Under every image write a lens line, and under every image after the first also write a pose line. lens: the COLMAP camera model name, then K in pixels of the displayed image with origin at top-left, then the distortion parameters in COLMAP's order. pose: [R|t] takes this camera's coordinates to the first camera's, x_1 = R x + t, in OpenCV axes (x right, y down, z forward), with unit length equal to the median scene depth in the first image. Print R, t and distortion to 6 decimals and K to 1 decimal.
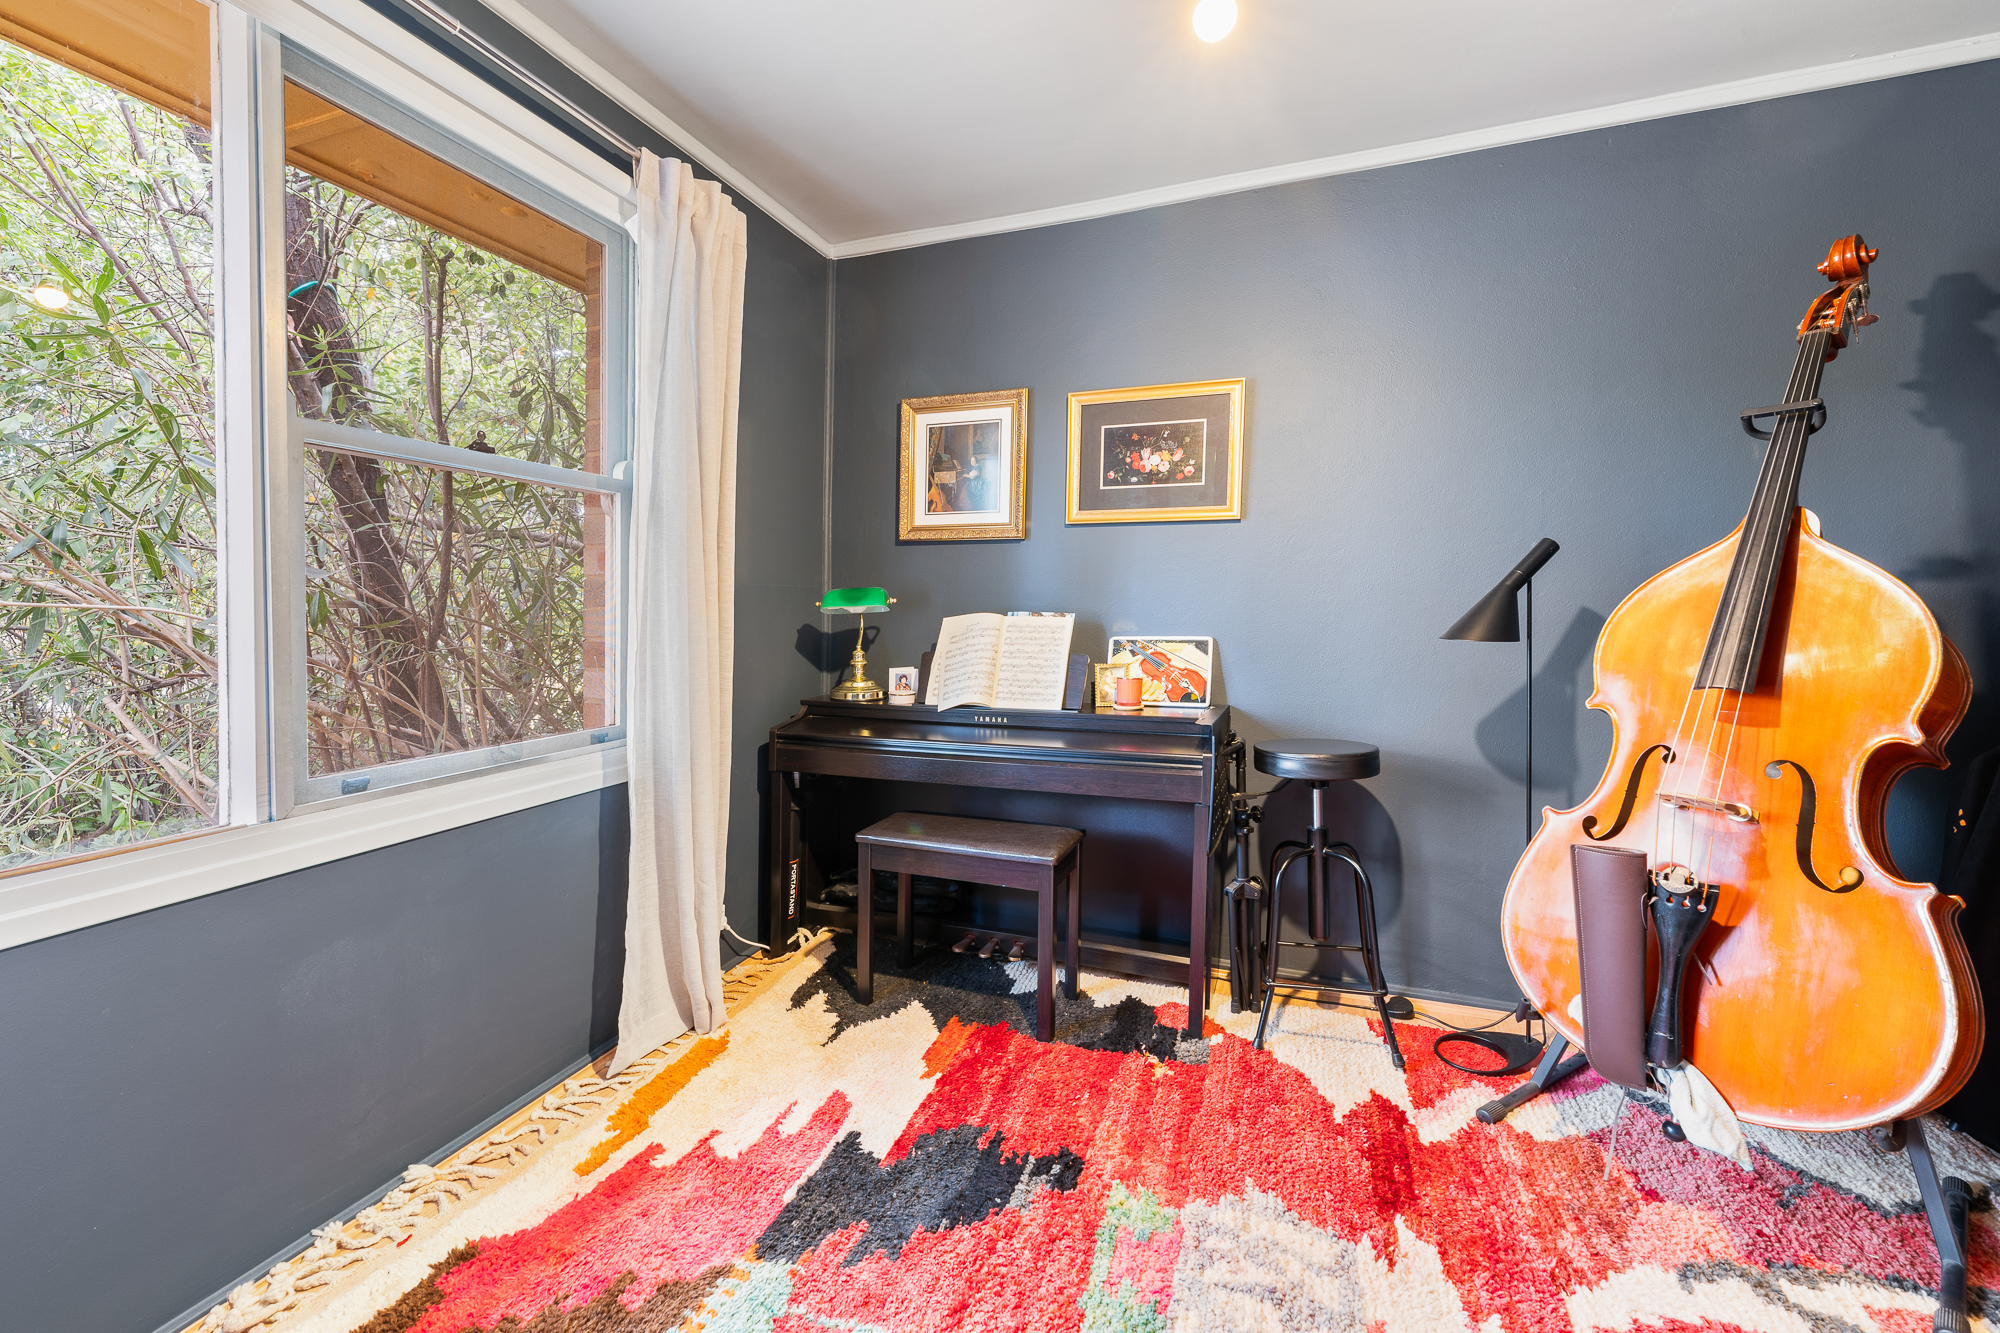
lens RADIAL K [[818.4, 0, 971.0], [0, 818.4, 632.7], [0, 0, 1]] dist [0.000853, -0.000511]
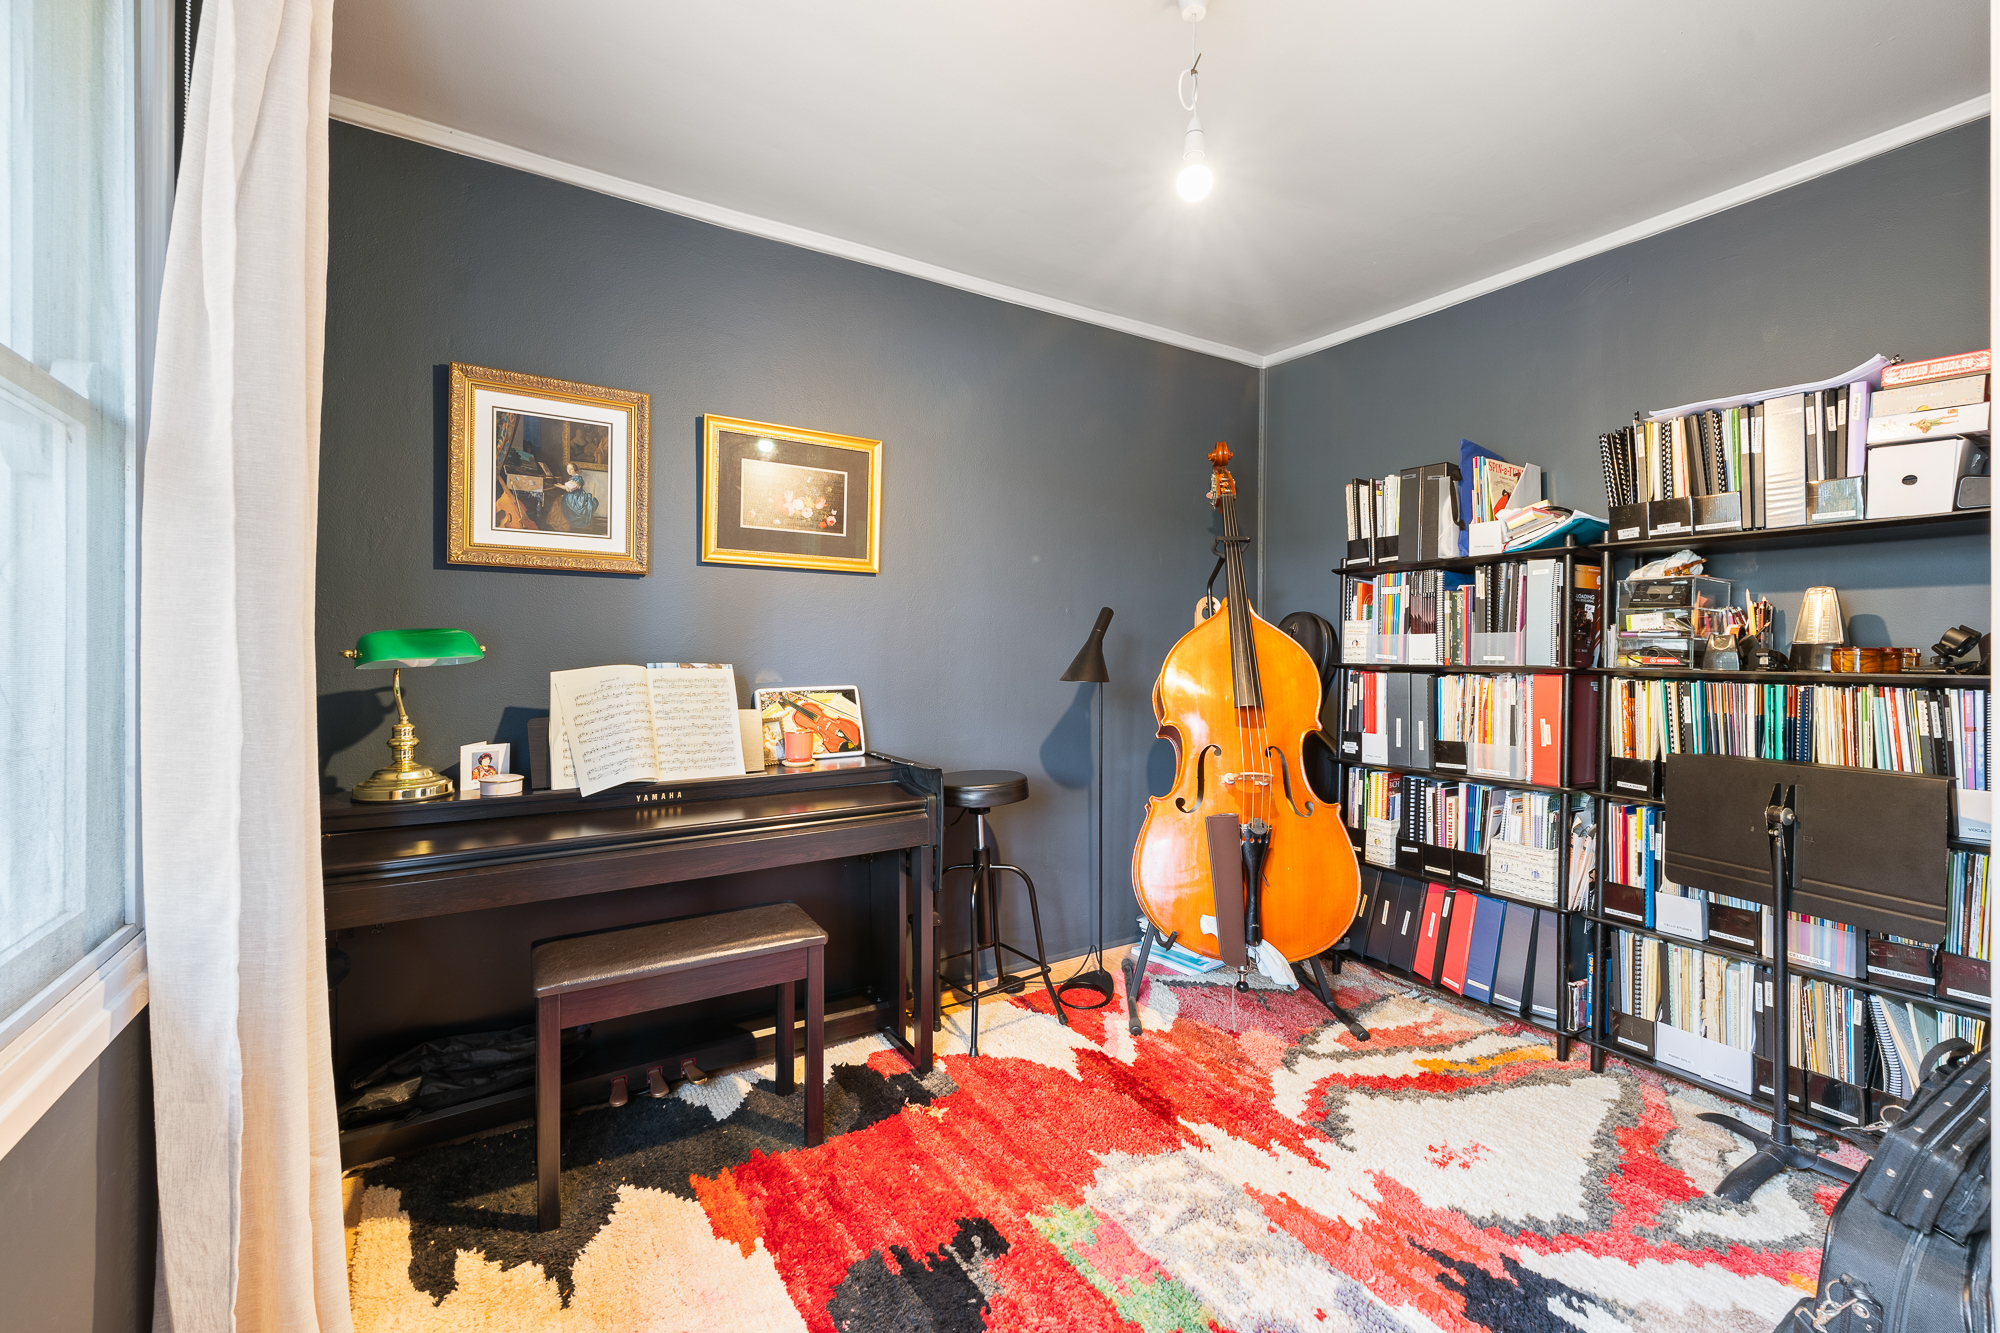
lens RADIAL K [[818.4, 0, 990.6], [0, 818.4, 656.5], [0, 0, 1]] dist [0.000853, -0.000511]
pose [[0.605761, -0.004319, 0.795635, -0.466780], [0.024548, 0.999611, -0.013263, -0.015128], [-0.795268, 0.027566, 0.605631, 0.273724]]
